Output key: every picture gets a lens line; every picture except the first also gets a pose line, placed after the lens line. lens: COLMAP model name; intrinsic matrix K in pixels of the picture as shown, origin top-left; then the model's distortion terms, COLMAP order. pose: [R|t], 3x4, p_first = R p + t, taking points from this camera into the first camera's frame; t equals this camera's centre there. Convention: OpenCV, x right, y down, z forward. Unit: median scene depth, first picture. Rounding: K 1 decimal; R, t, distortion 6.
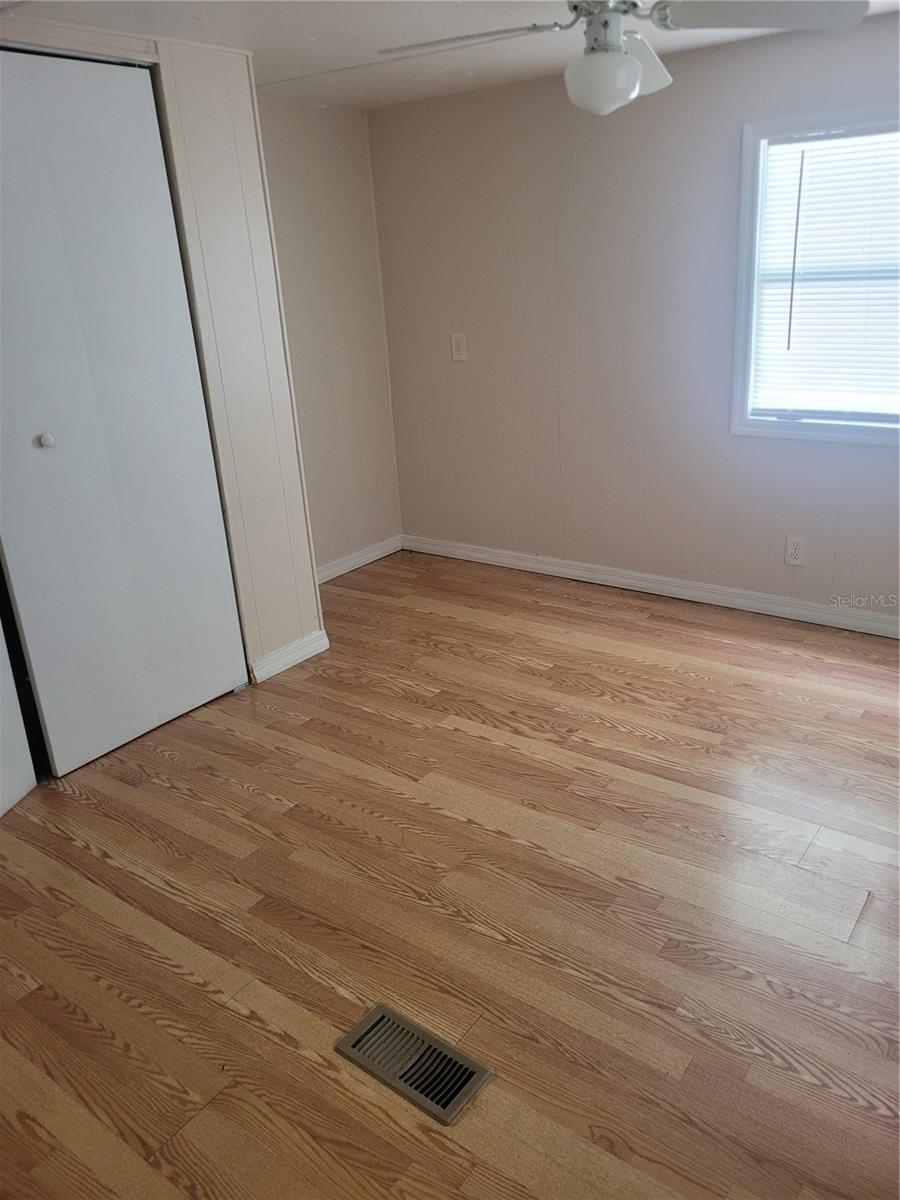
lens RADIAL K [[919.6, 0, 467.5], [0, 919.6, 596.0], [0, 0, 1]] dist [0.066718, -0.084873]
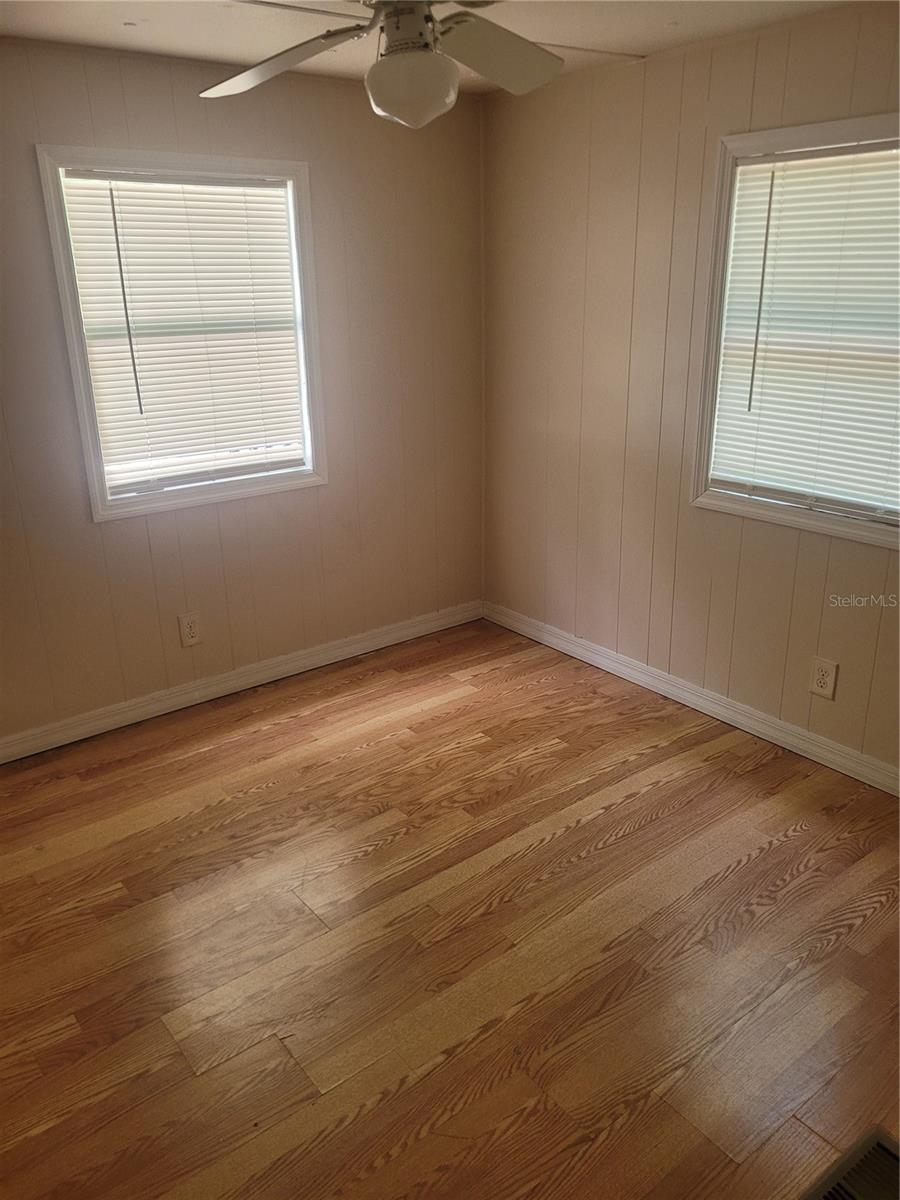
lens RADIAL K [[919.6, 0, 467.5], [0, 919.6, 596.0], [0, 0, 1]] dist [0.066718, -0.084873]
pose [[0.249597, -0.280213, 0.926921, -0.436491], [0.338357, 0.922118, 0.187650, -0.169440], [-0.907312, 0.266794, 0.324970, 0.491115]]
